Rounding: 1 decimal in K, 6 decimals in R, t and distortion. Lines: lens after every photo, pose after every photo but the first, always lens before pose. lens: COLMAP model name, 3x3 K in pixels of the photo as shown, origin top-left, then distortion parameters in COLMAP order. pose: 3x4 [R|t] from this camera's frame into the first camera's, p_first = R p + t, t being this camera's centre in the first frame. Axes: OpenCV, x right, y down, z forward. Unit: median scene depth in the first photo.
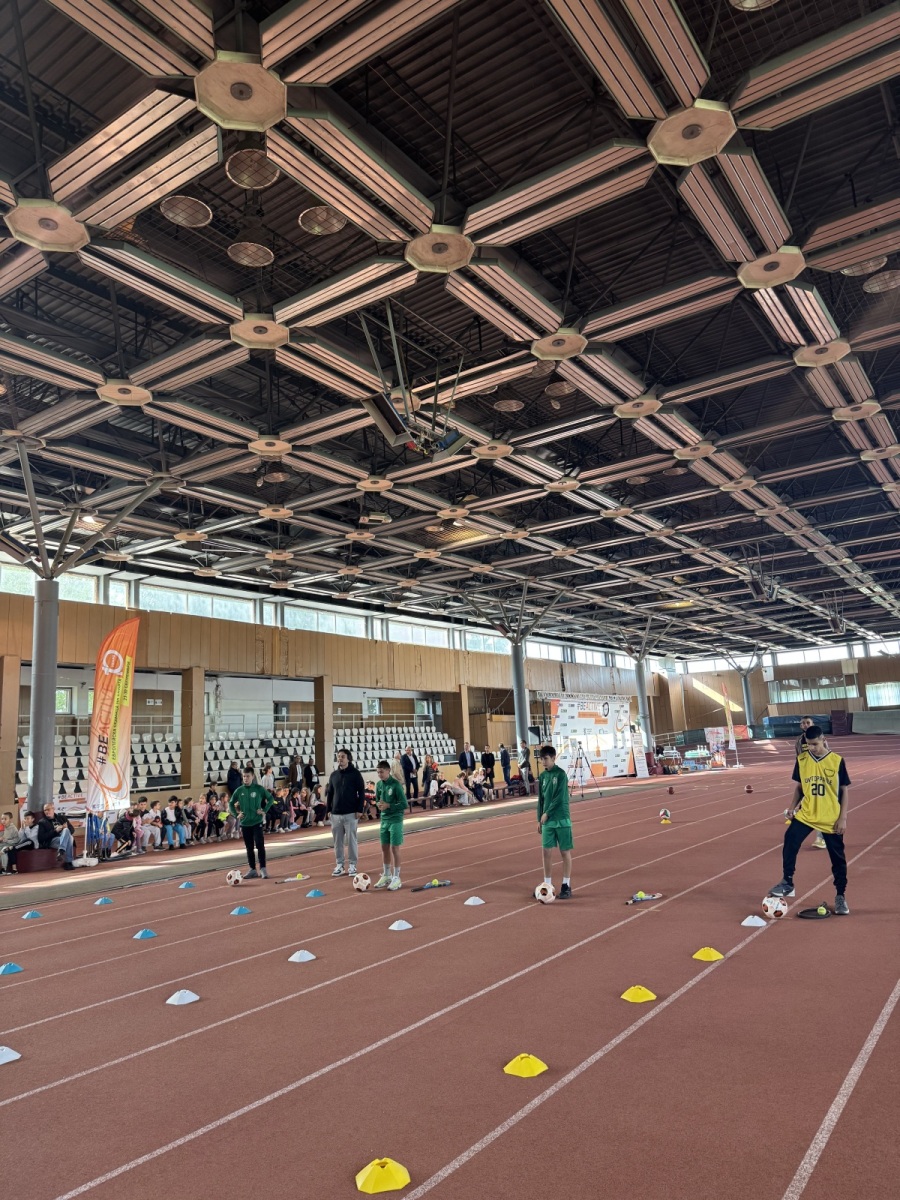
lens RADIAL K [[843.1, 0, 464.2], [0, 843.1, 598.3], [0, 0, 1]] dist [0.023480, -0.029404]
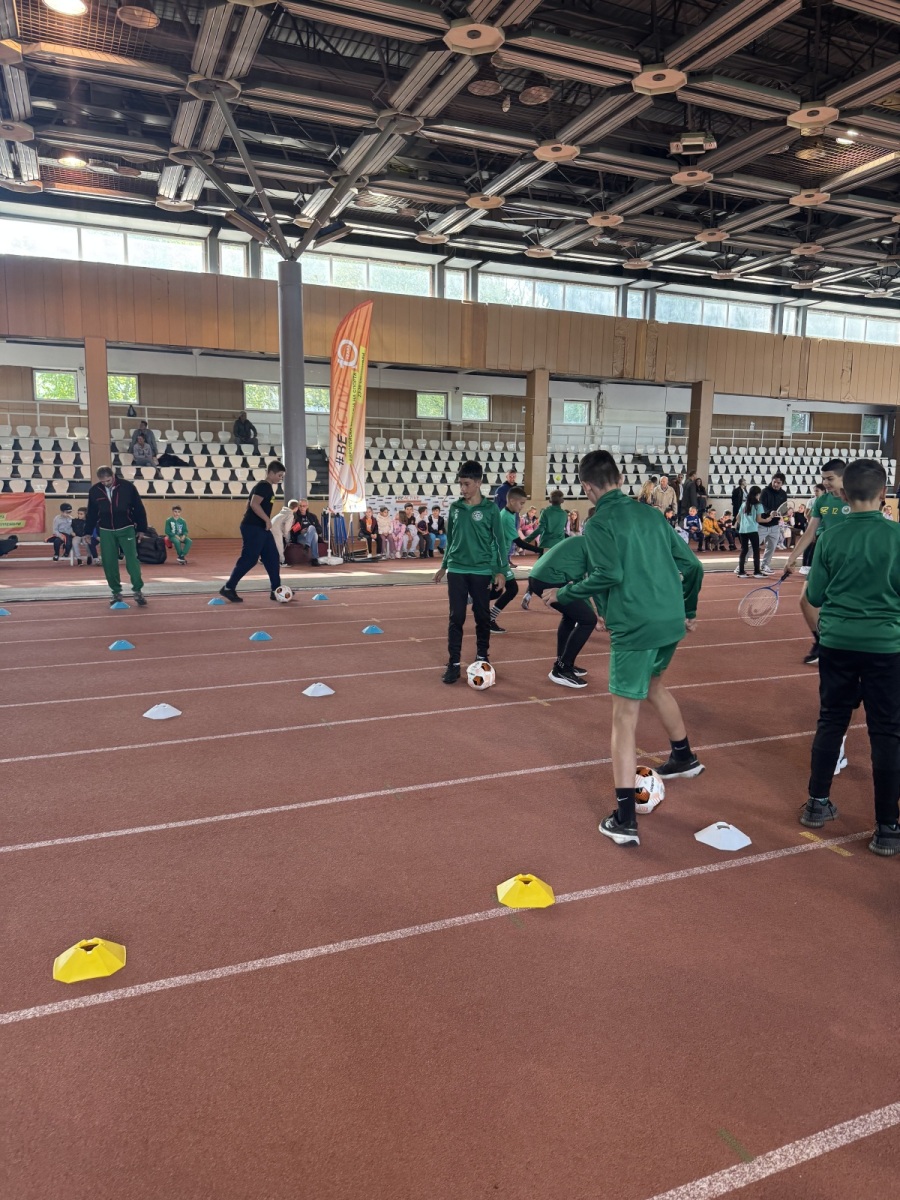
lens RADIAL K [[843.1, 0, 432.7], [0, 843.1, 592.1], [0, 0, 1]] dist [0.023480, -0.029404]
pose [[0.823387, 0.147494, -0.547978, 0.193704], [0.037086, 0.949583, 0.311315, 0.038793], [0.566268, -0.276655, 0.776404, 0.280658]]
